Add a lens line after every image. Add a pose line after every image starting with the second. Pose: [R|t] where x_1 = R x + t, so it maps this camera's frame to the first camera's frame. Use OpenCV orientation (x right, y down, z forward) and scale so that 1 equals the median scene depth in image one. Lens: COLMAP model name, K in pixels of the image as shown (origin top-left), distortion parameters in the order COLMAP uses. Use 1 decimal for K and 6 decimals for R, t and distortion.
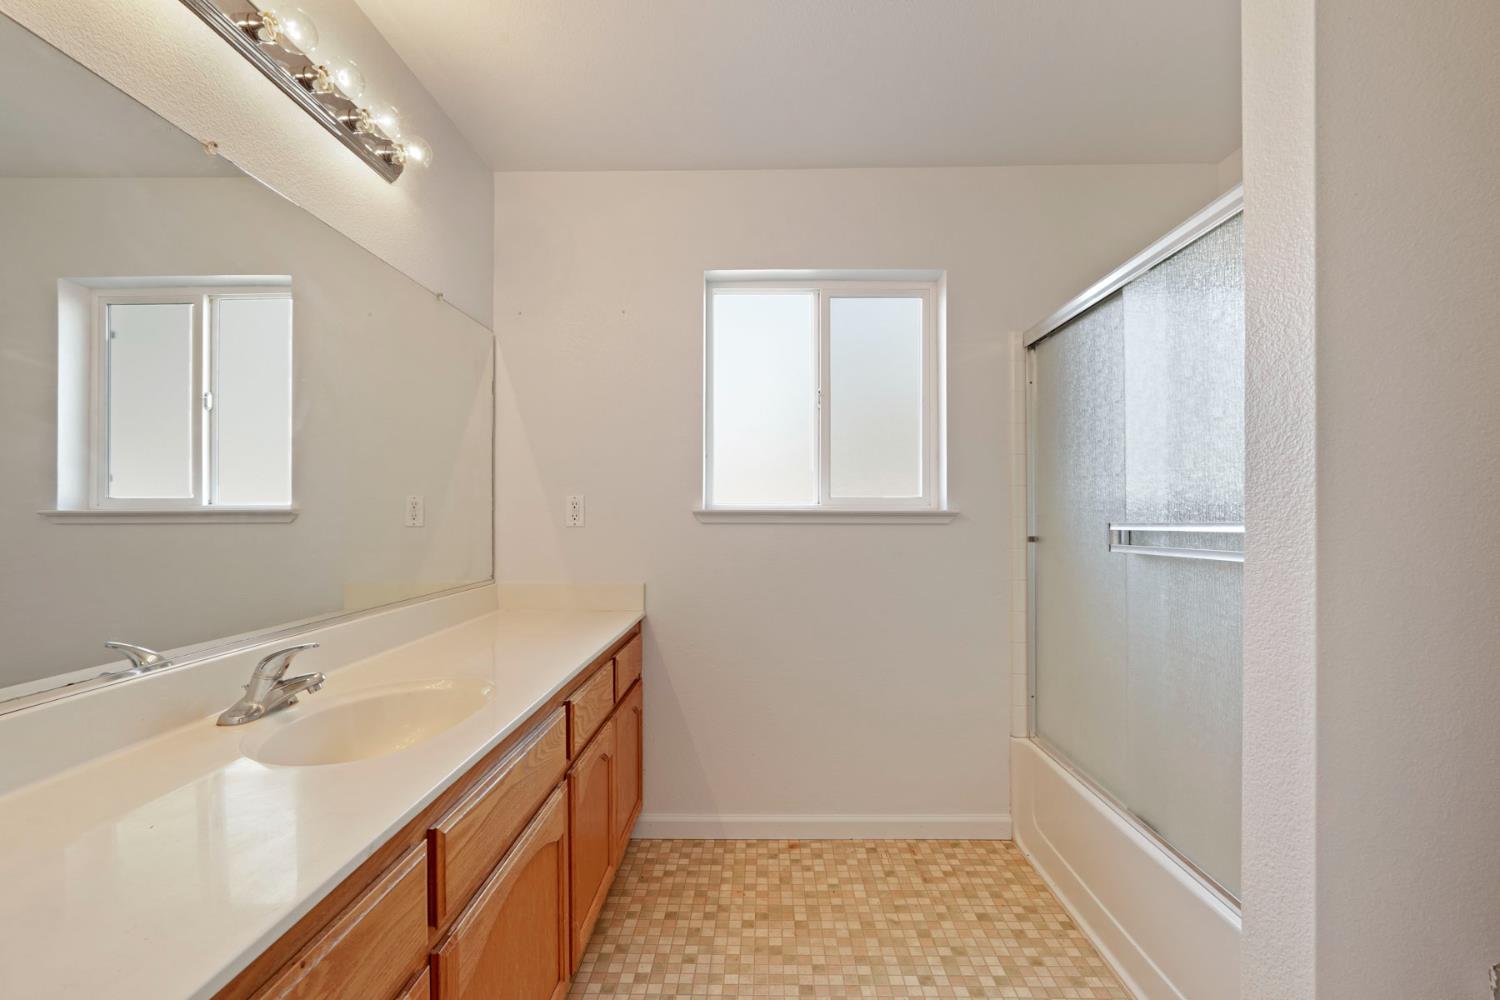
lens RADIAL K [[667.3, 0, 751.0], [0, 667.3, 507.6], [0, 0, 1]] dist [-0.013603, 0.006218]
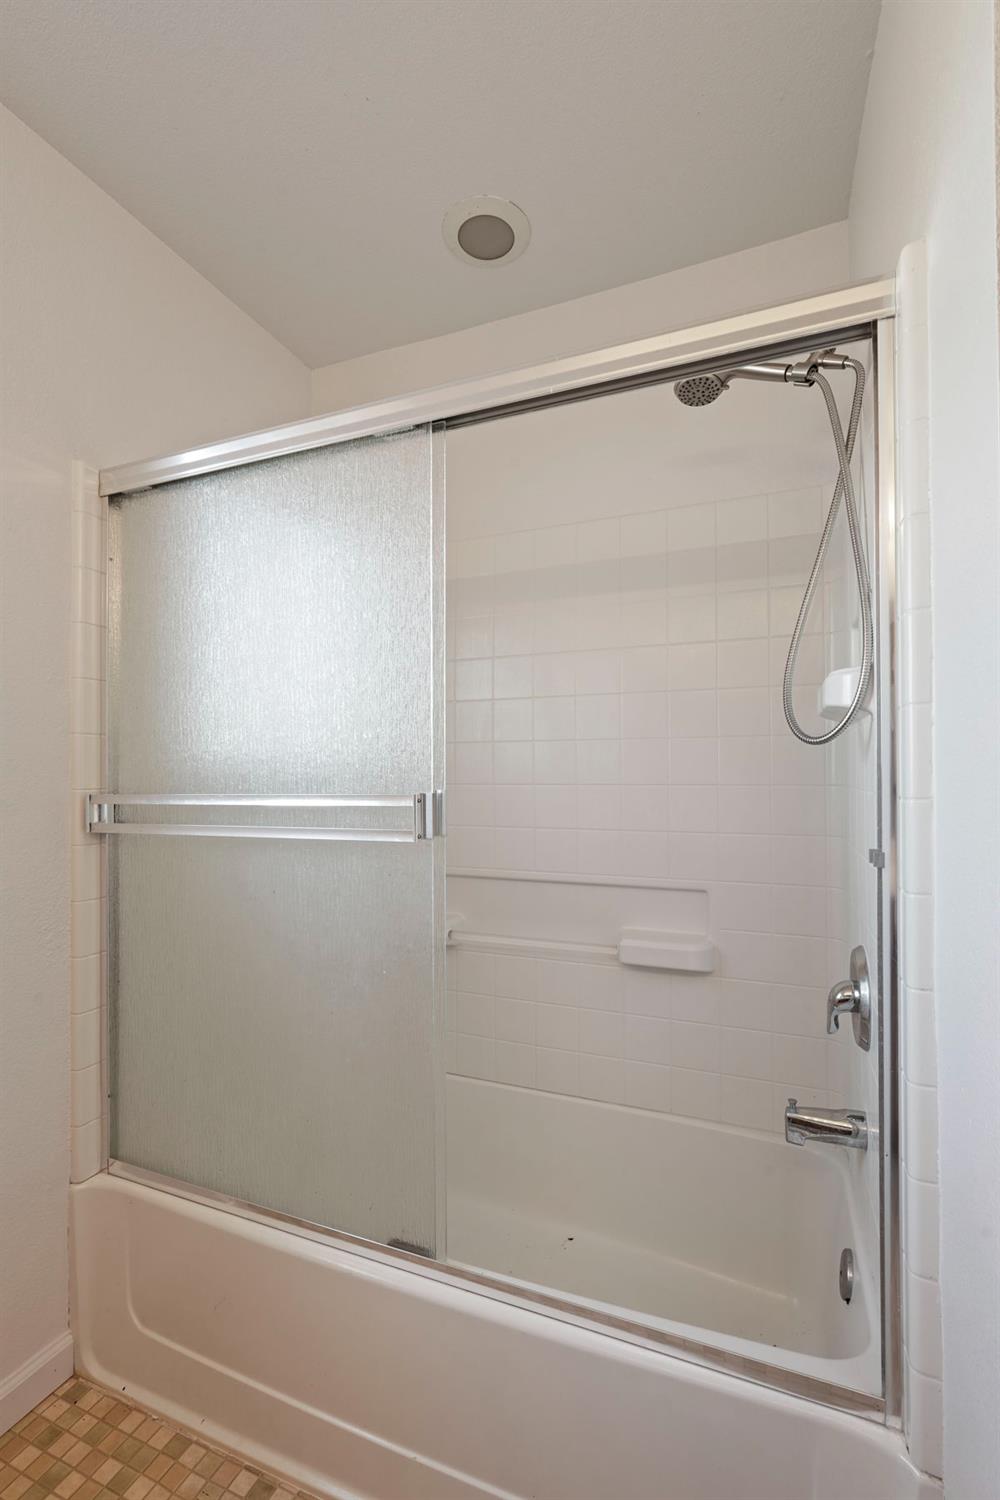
lens RADIAL K [[667.3, 0, 533.5], [0, 667.3, 776.6], [0, 0, 1]] dist [-0.013603, 0.006218]
pose [[0.359886, 0.014847, 0.932878, 0.010309], [-0.012122, 0.999863, -0.011237, 0.006262], [-0.932918, -0.007265, 0.360017, 0.460045]]
